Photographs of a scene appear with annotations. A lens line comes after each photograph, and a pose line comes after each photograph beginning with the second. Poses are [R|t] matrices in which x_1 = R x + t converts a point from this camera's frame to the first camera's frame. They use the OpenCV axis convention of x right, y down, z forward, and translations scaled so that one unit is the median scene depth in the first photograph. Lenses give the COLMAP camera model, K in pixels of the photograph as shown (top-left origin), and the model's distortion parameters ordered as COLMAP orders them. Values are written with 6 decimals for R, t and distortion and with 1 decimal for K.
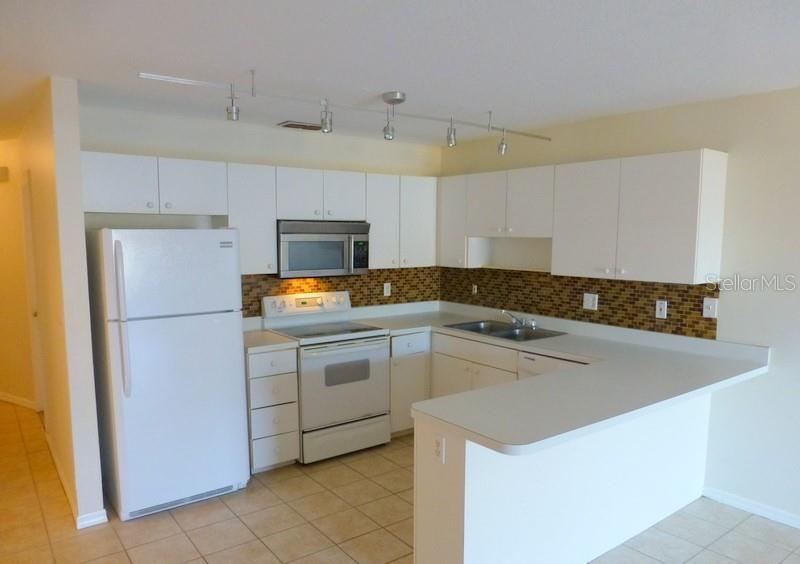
lens RADIAL K [[574.7, 0, 402.9], [0, 574.7, 287.8], [0, 0, 1]] dist [-0.023487, -0.001900]
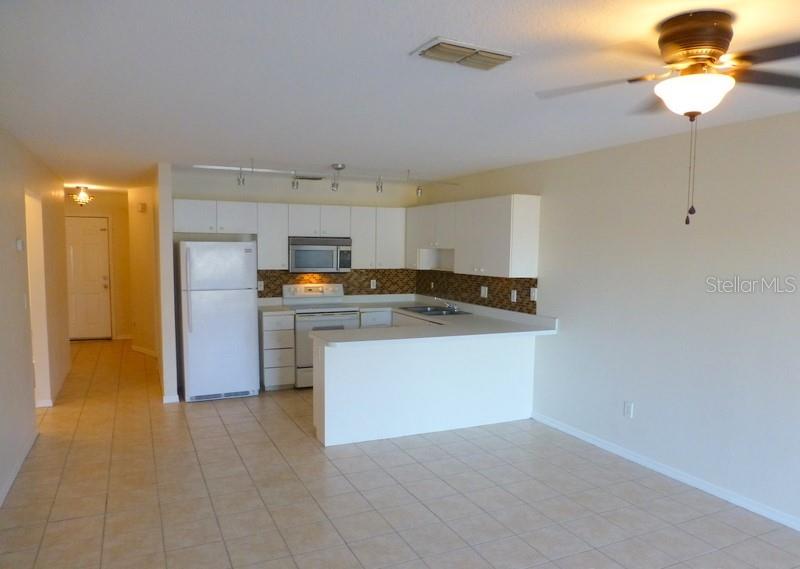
lens RADIAL K [[577.2, 0, 397.9], [0, 577.2, 284.1], [0, 0, 1]] dist [-0.002664, 0.000778]
pose [[0.974737, 0.021692, -0.222302, 0.458722], [-0.028832, 0.999166, -0.028926, 0.055419], [0.221489, 0.034605, 0.974549, -0.532353]]
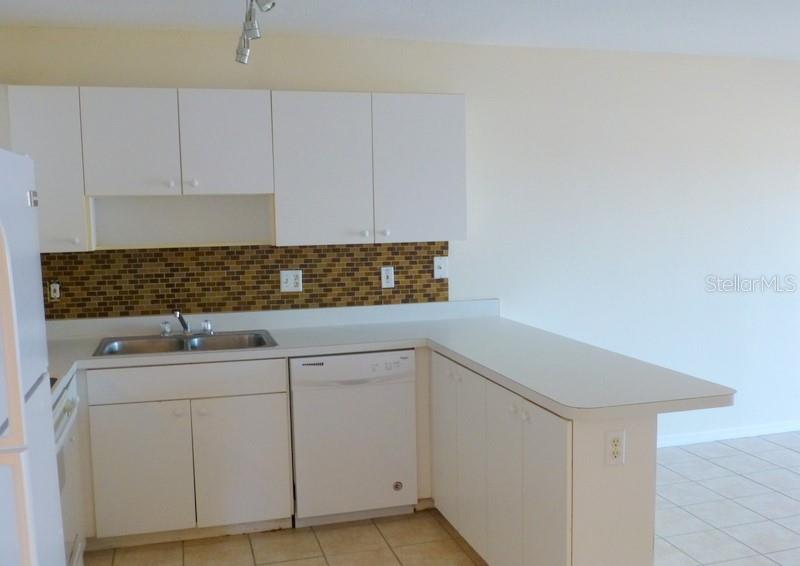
lens RADIAL K [[812.2, 0, 399.2], [0, 812.2, 285.8], [0, 0, 1]] dist [-0.028590, 0.000000]
pose [[0.386984, -0.099716, 0.916679, -0.601887], [0.104837, 0.992447, 0.063700, -0.022839], [-0.916107, 0.071451, 0.394515, 0.475899]]
